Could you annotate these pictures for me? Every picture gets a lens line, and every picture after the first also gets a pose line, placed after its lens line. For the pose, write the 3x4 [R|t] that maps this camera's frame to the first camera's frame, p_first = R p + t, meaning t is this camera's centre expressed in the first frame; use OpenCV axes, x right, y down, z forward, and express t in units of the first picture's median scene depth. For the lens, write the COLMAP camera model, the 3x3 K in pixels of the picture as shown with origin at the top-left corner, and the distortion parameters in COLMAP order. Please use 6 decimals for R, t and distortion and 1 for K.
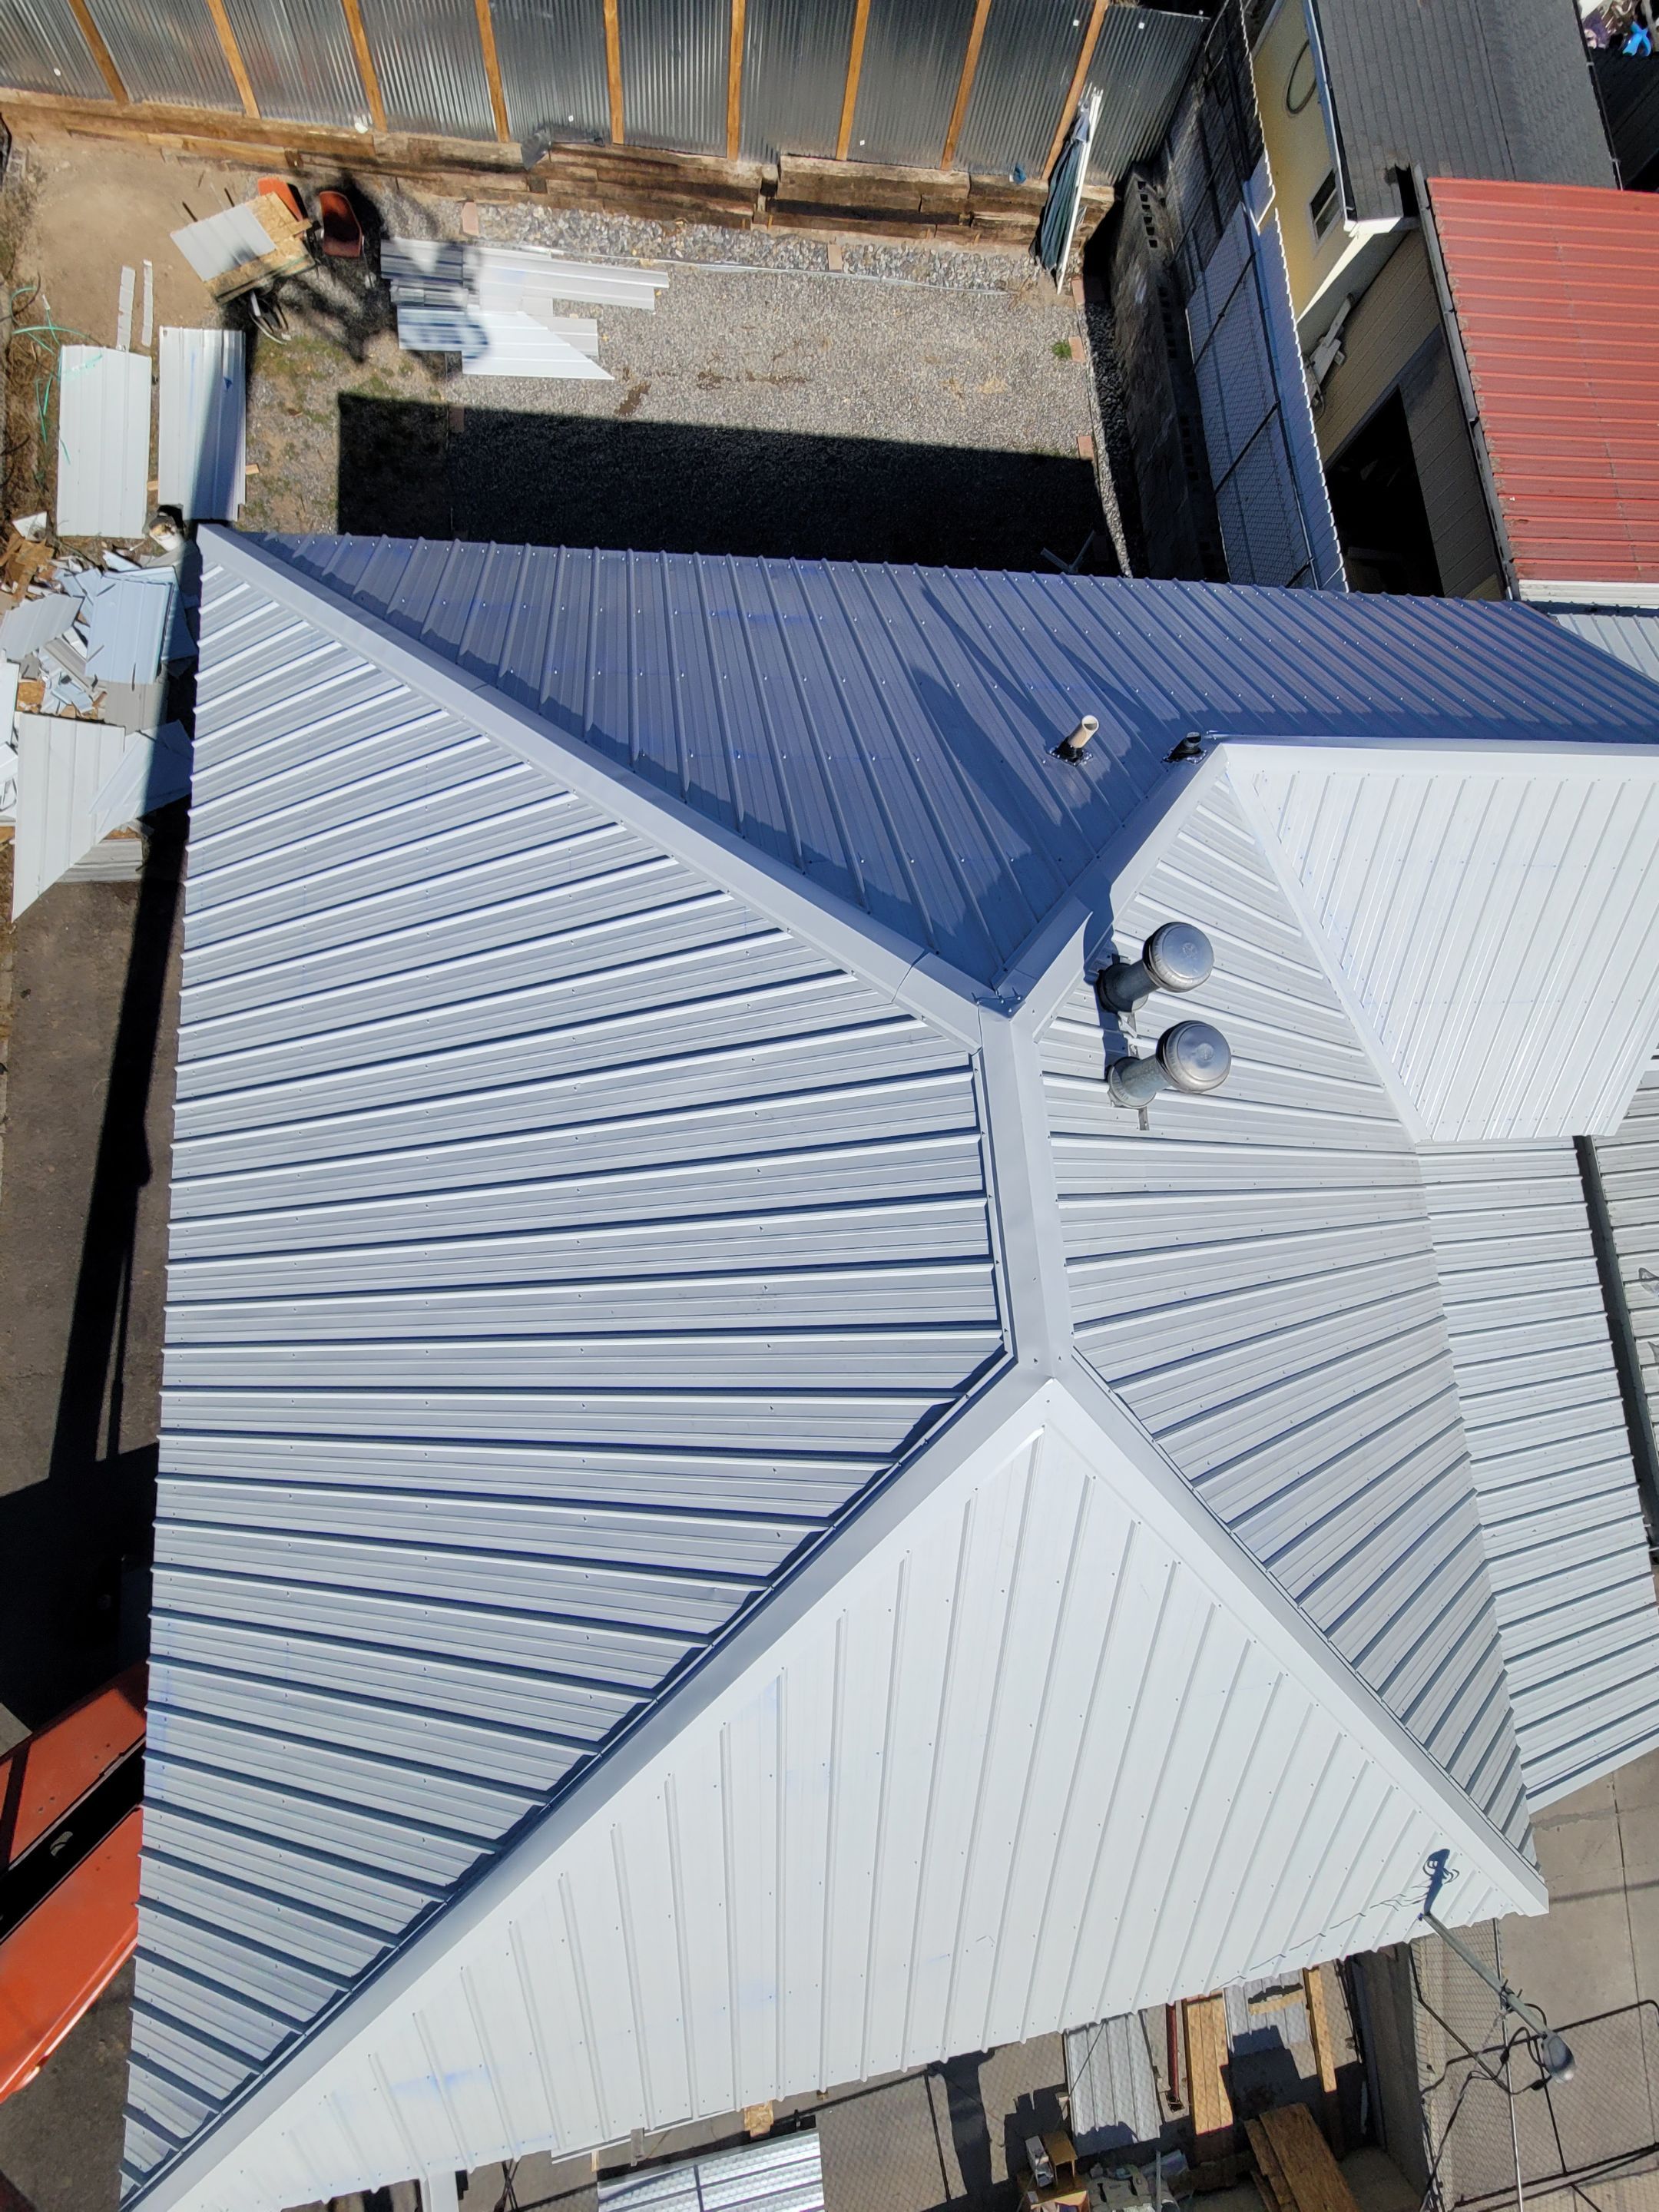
lens RADIAL K [[905.8, 0, 826.8], [0, 905.8, 1092.3], [0, 0, 1]] dist [-0.006376, 0.001103]
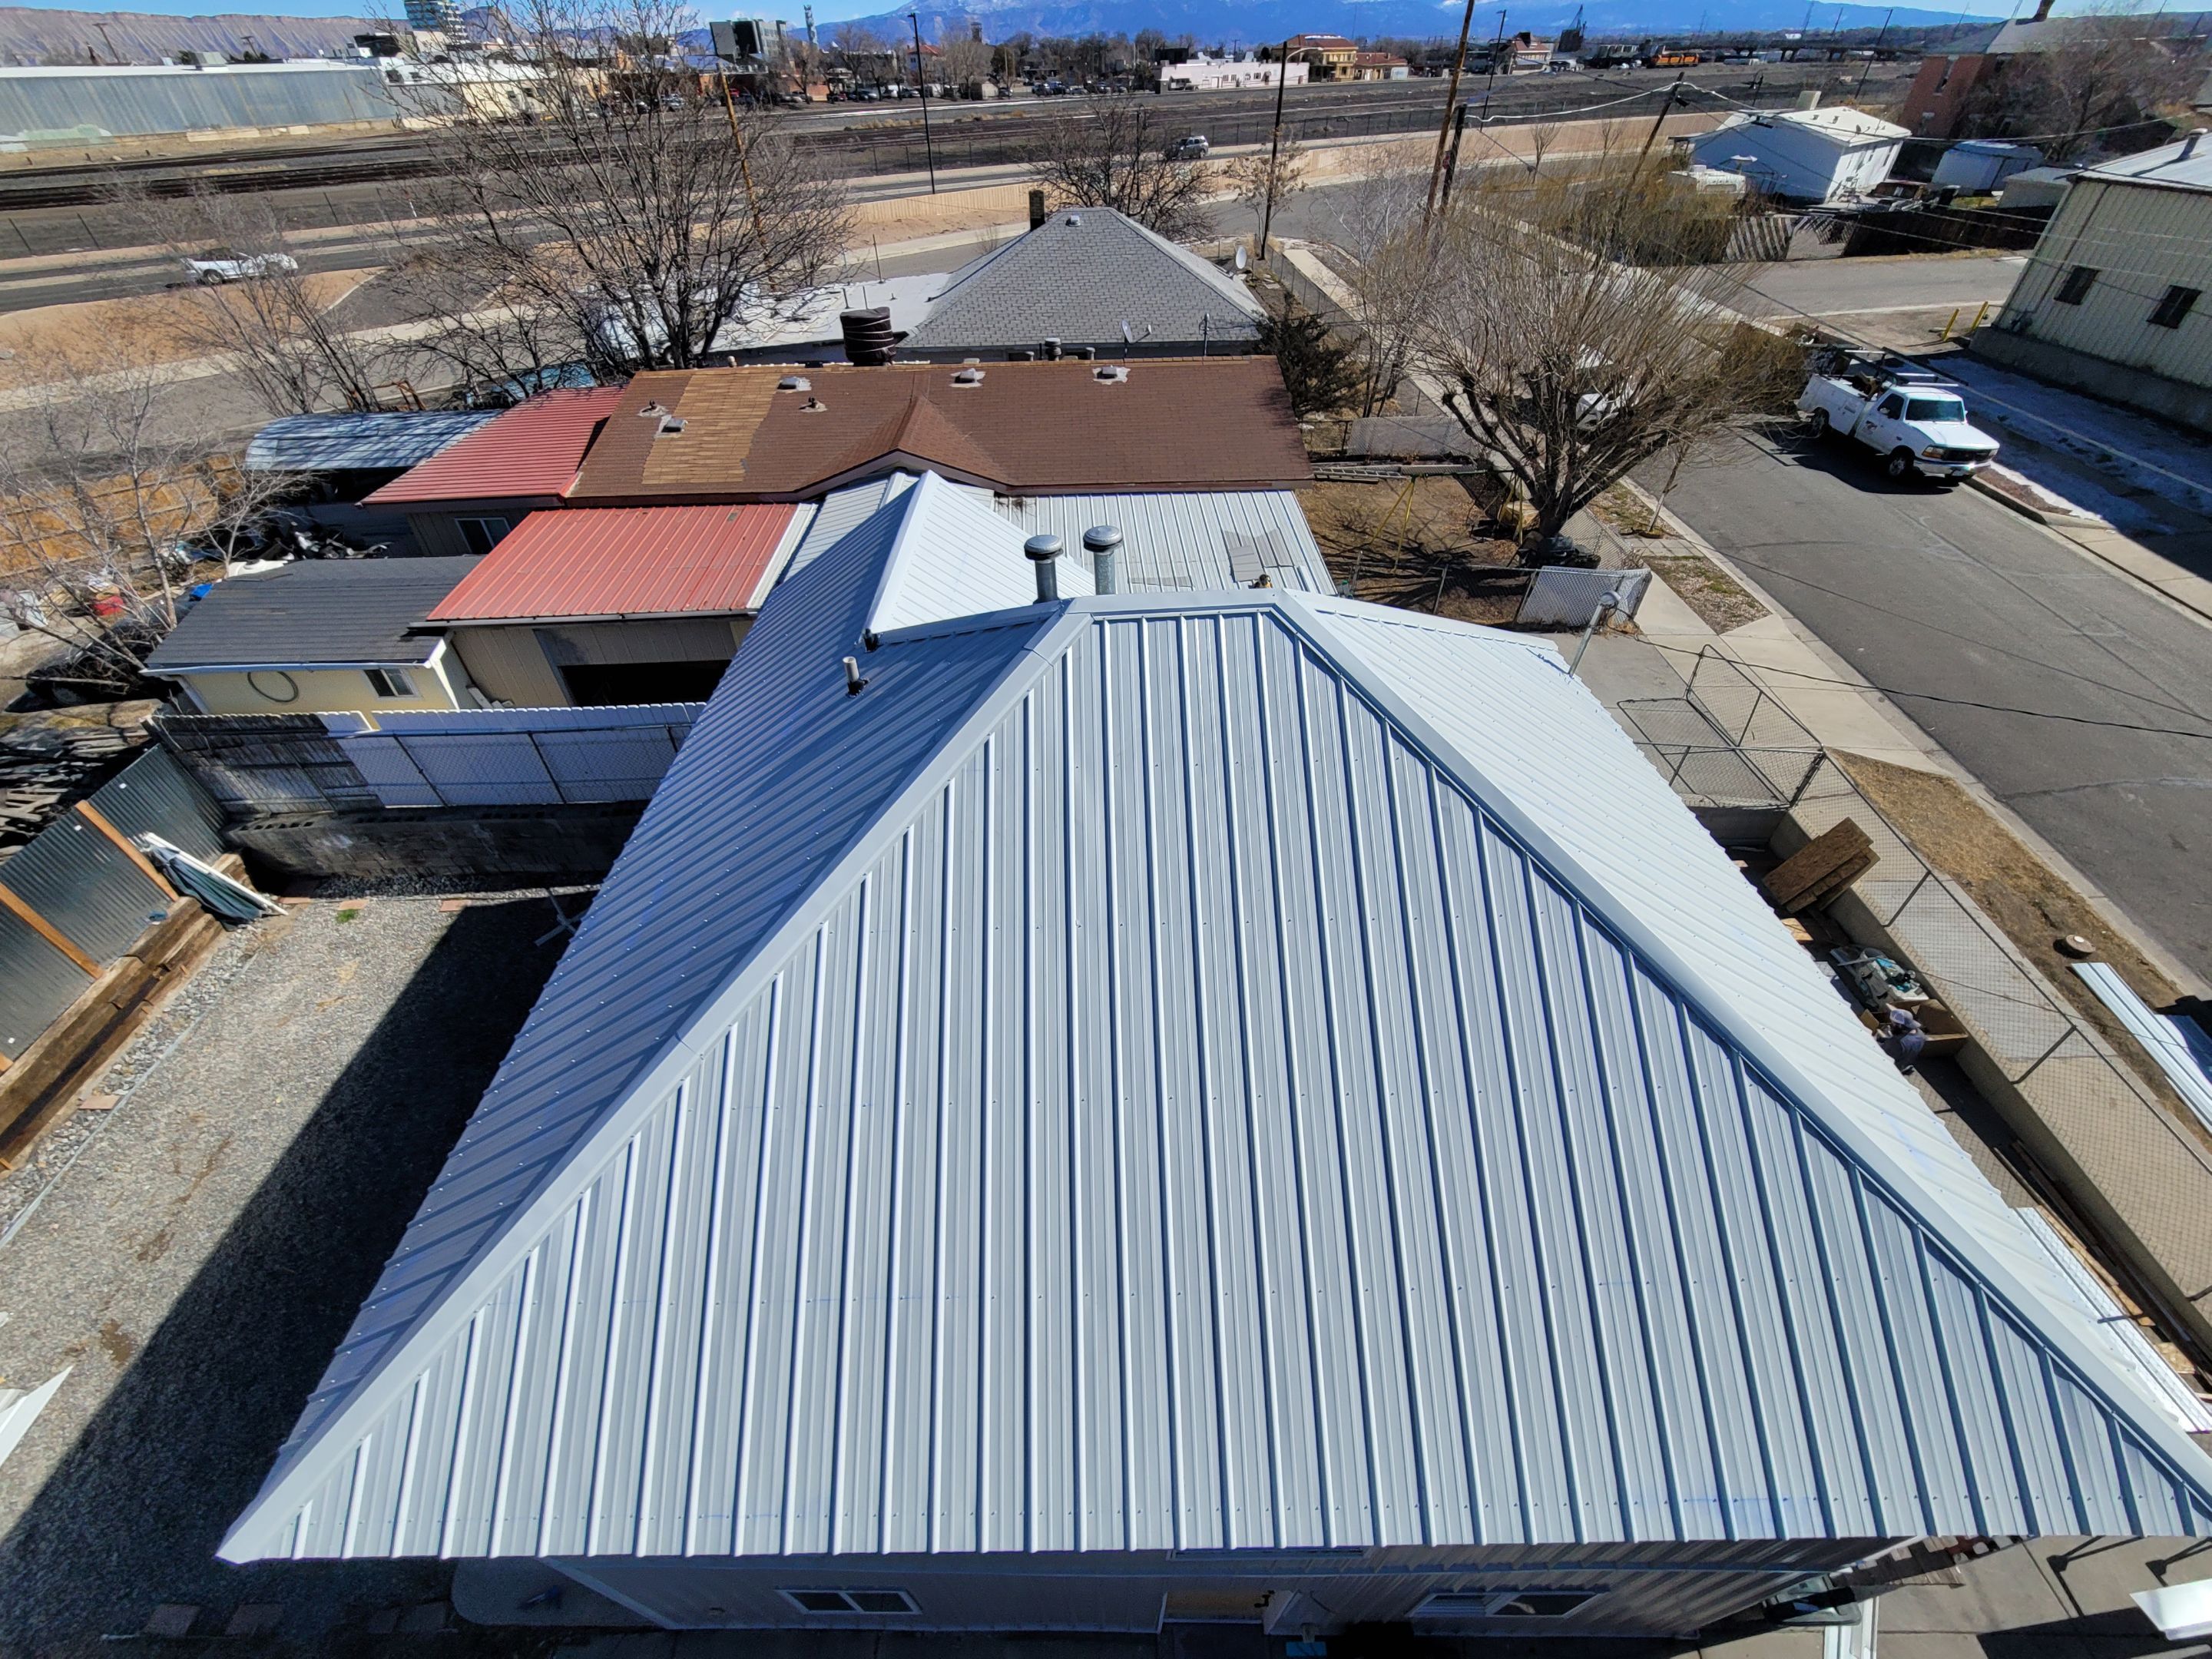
lens RADIAL K [[905.8, 0, 1087.8], [0, 905.8, 832.9], [0, 0, 1]] dist [-0.006376, 0.001103]
pose [[0.060083, -0.764705, 0.641573, -0.450805], [0.989488, 0.130329, 0.062677, -0.039947], [-0.131545, 0.631063, 0.764497, -0.004384]]
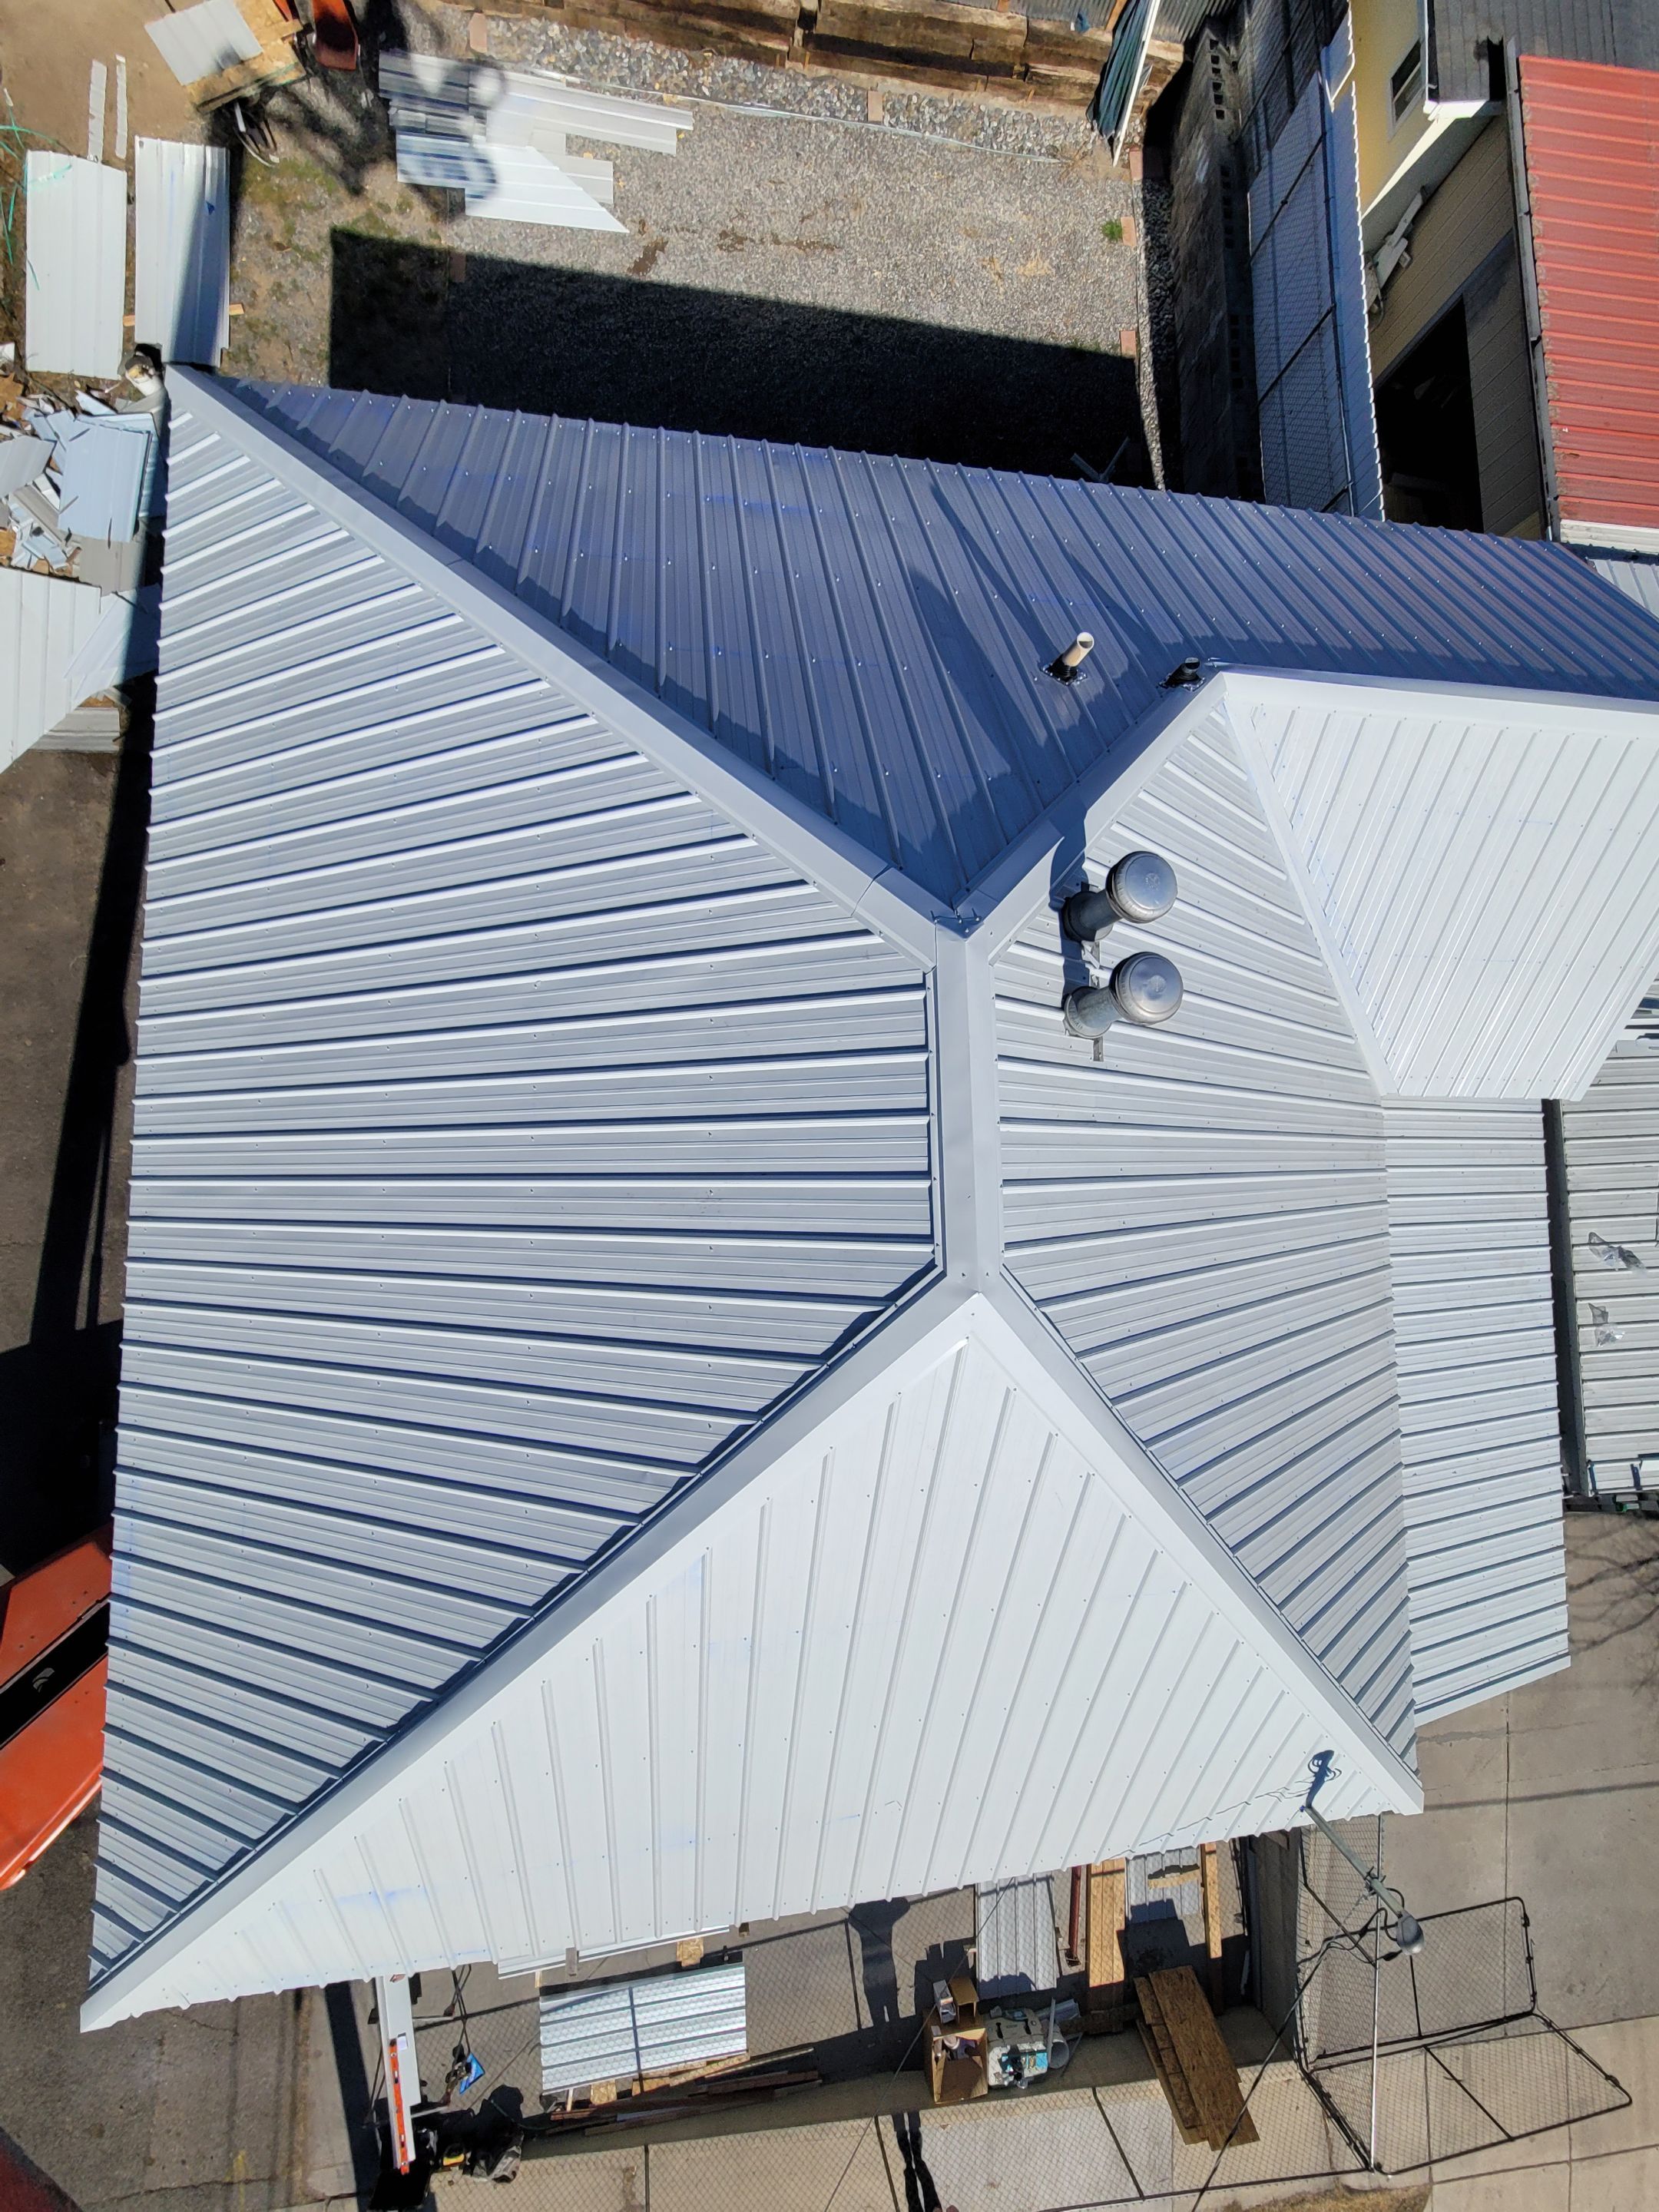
lens RADIAL K [[905.8, 0, 827.3], [0, 905.8, 1095.7], [0, 0, 1]] dist [-0.006376, 0.001103]
pose [[0.998164, 0.060062, 0.007795, 0.019803], [-0.060506, 0.994616, 0.084128, 0.006012], [-0.002700, -0.084445, 0.996425, -0.001907]]
